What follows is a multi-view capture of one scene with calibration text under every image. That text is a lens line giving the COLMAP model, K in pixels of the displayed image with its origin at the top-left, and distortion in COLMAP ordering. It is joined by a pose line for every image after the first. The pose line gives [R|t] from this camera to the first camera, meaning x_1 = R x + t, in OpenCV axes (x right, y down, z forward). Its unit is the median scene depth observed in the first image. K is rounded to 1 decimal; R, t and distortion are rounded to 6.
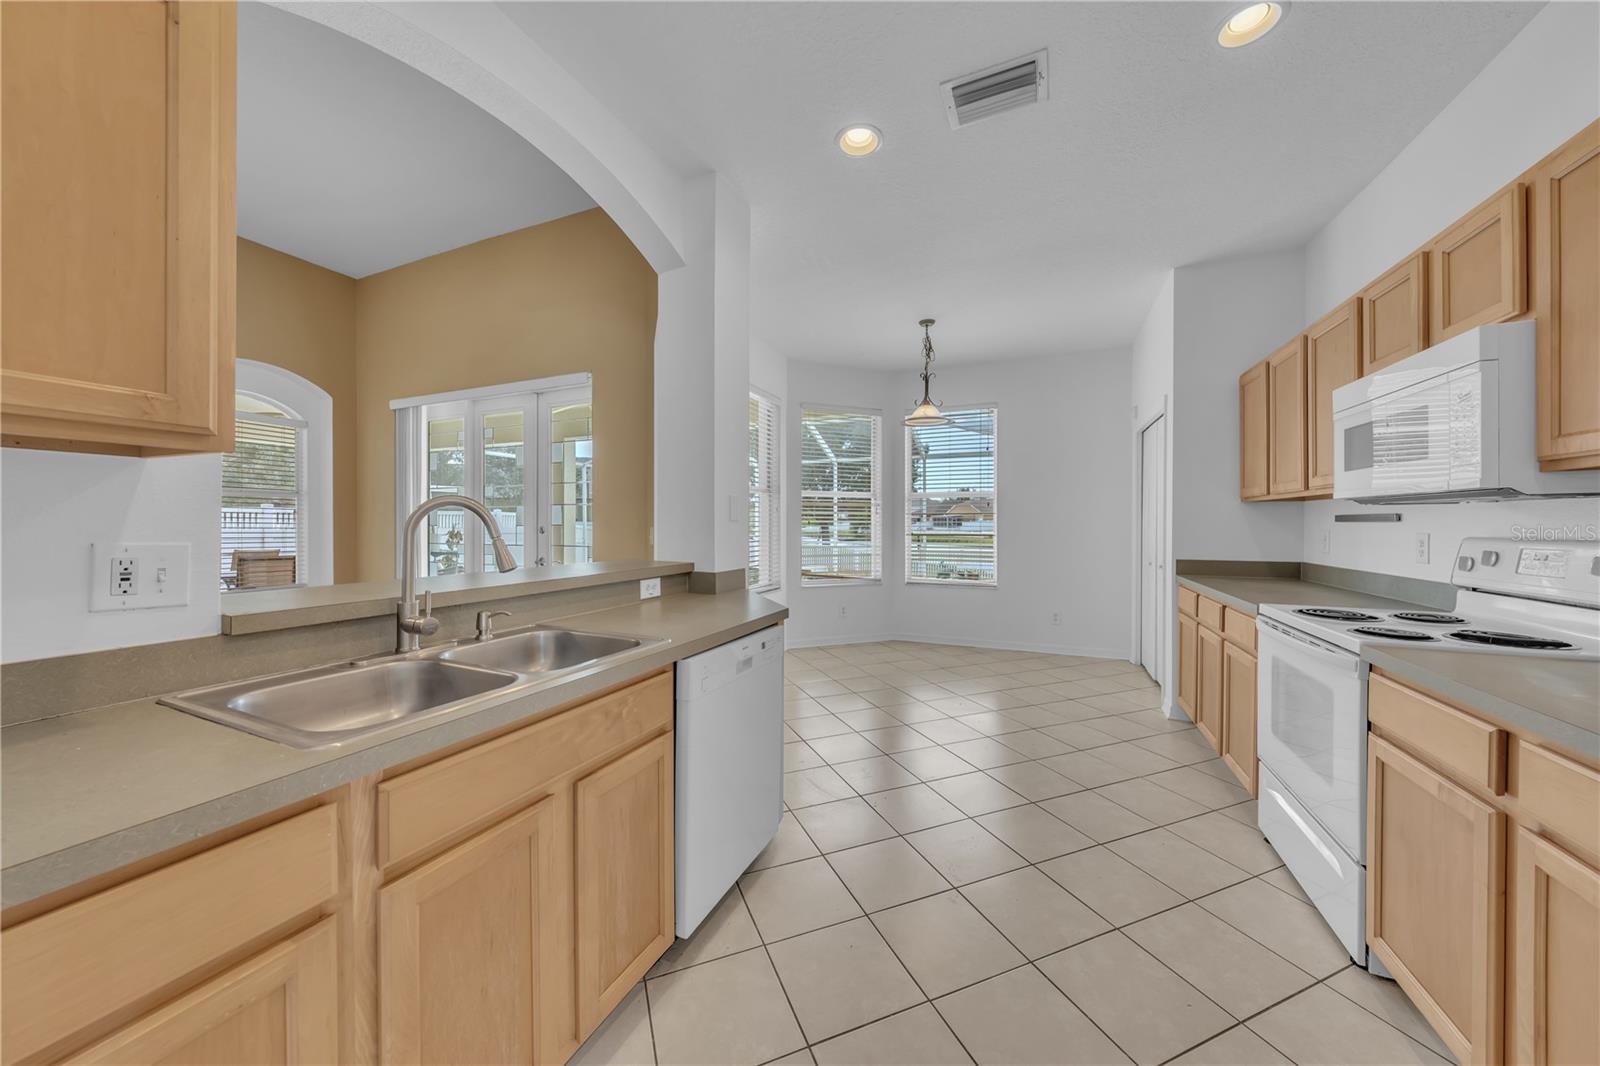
lens RADIAL K [[547.9, 0, 800.5], [0, 547.9, 527.8], [0, 0, 1]] dist [0.004942, -0.003631]
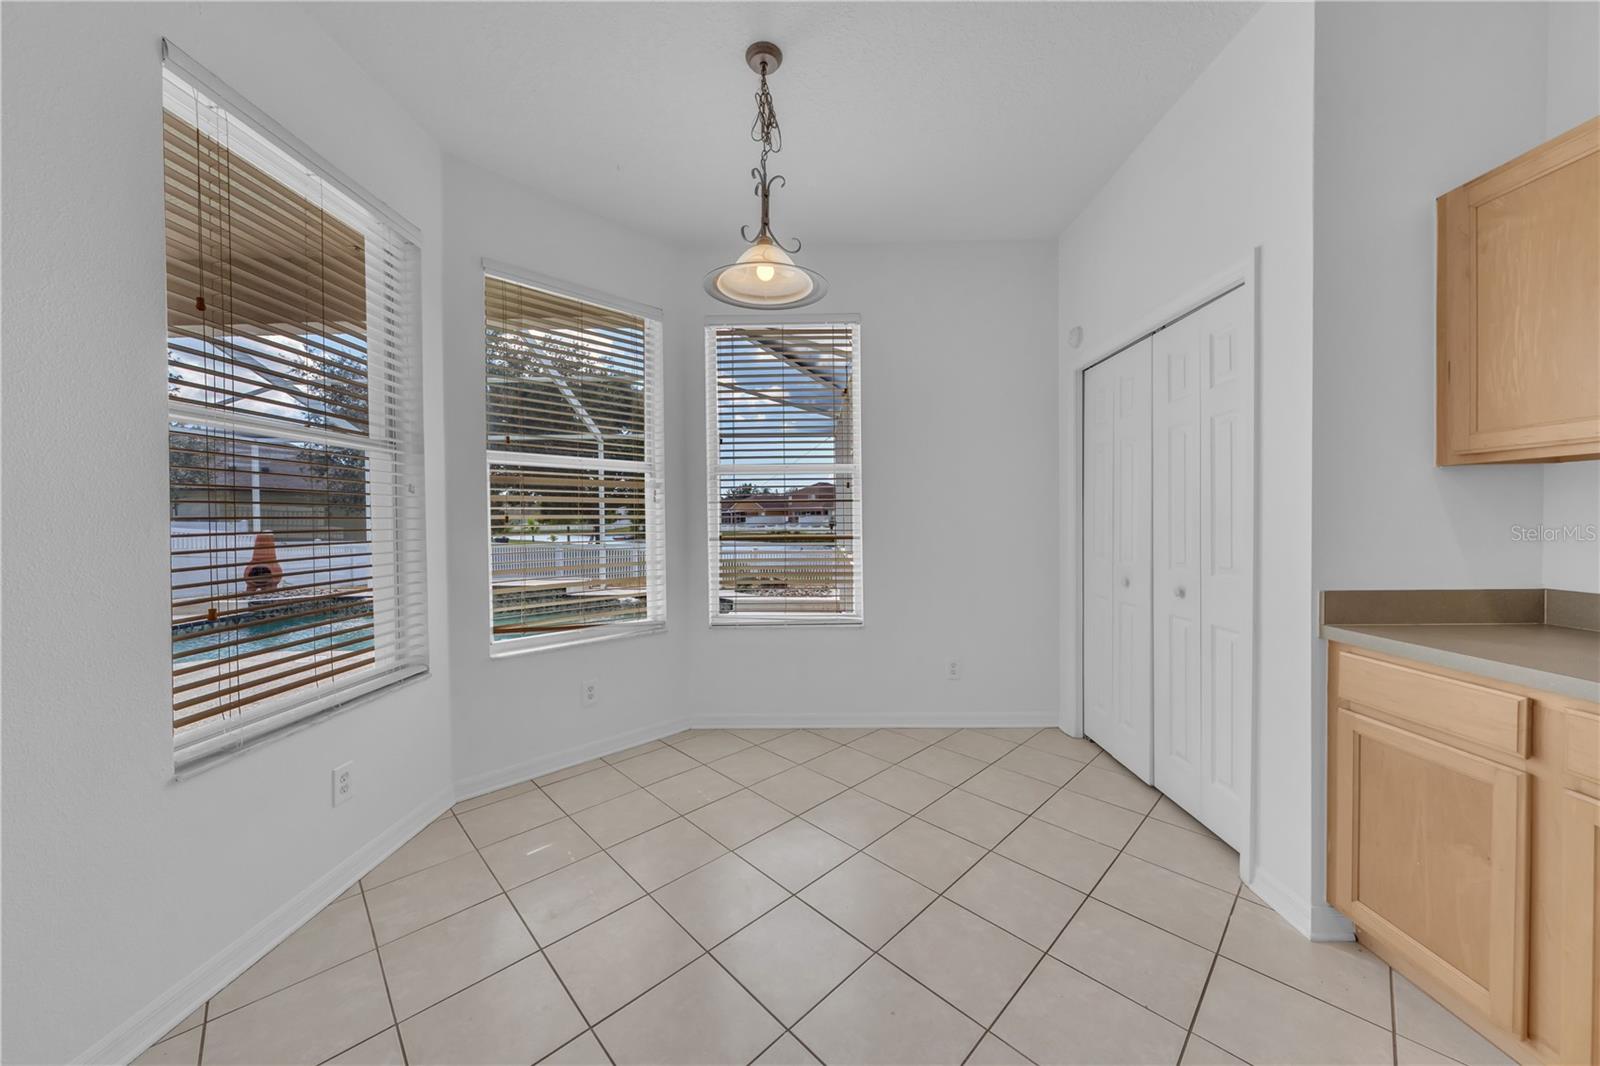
lens RADIAL K [[547.9, 0, 800.5], [0, 547.9, 527.8], [0, 0, 1]] dist [0.004942, -0.003631]
pose [[0.924886, -0.015324, 0.379937, 0.071740], [0.012803, 0.999876, 0.009161, -0.003015], [-0.380030, -0.003609, 0.924967, 0.487982]]
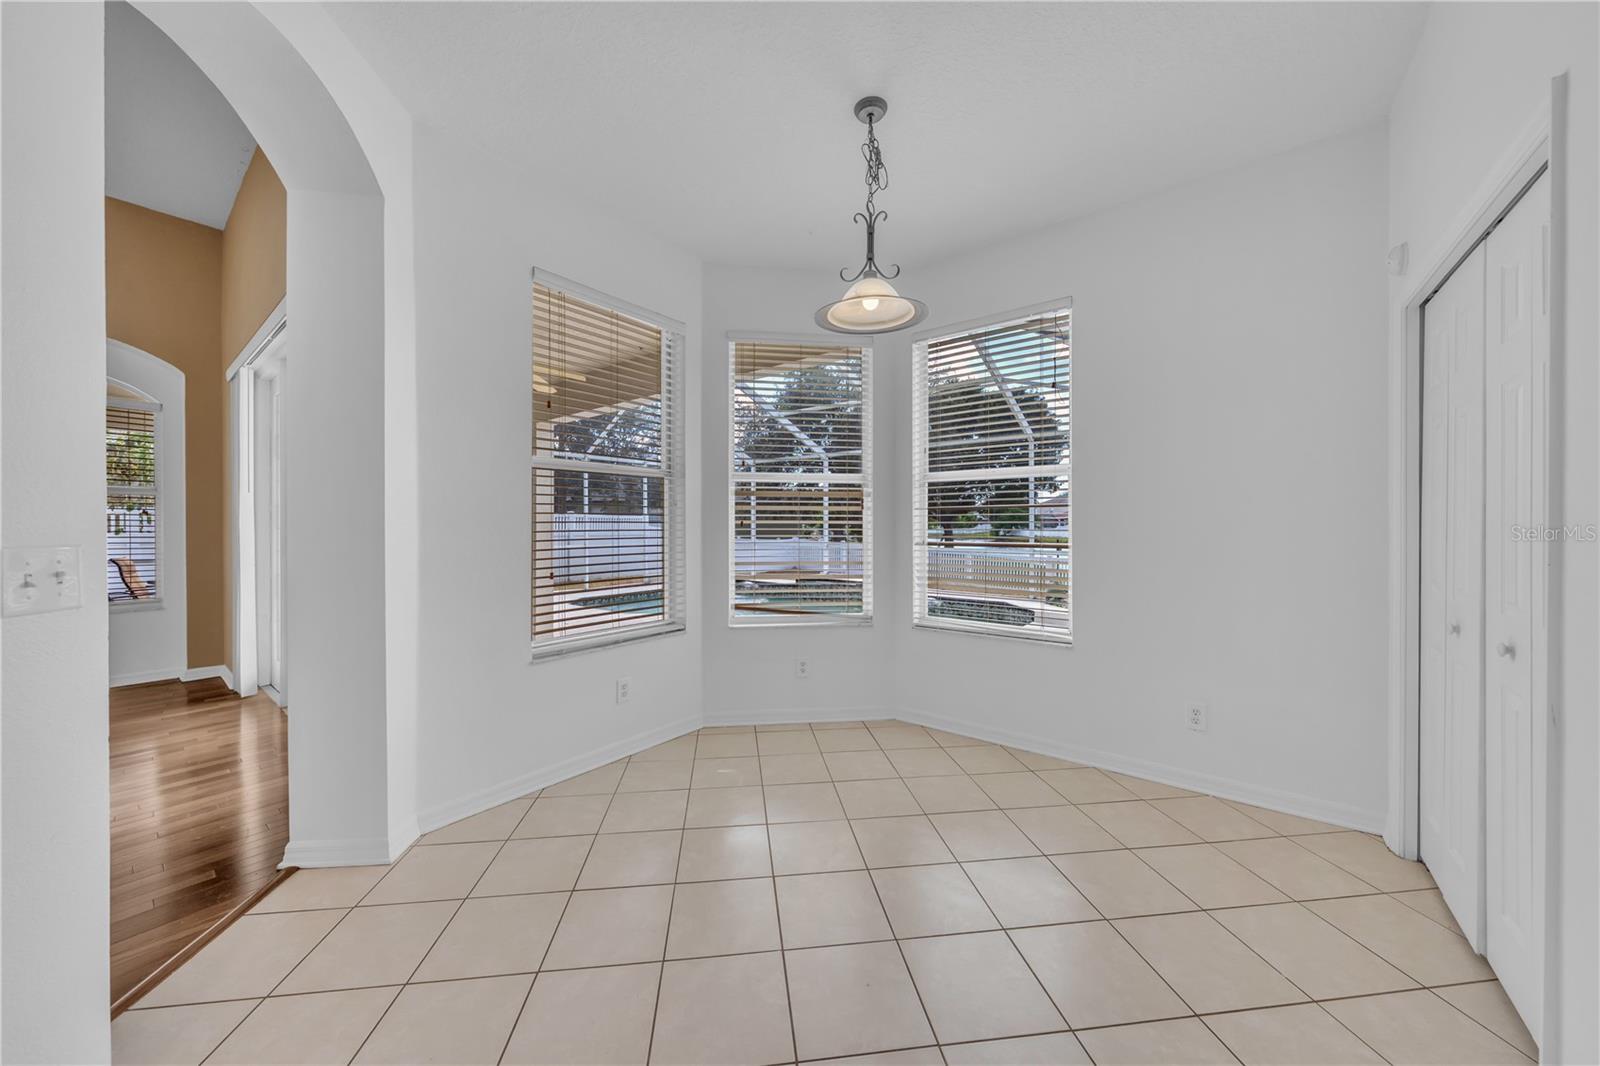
lens RADIAL K [[547.9, 0, 800.5], [0, 547.9, 527.8], [0, 0, 1]] dist [0.004942, -0.003631]
pose [[0.967303, -0.001301, -0.253620, 0.244390], [0.000350, 0.999993, -0.003796, -0.002468], [0.253623, 0.003584, 0.967297, 0.432167]]
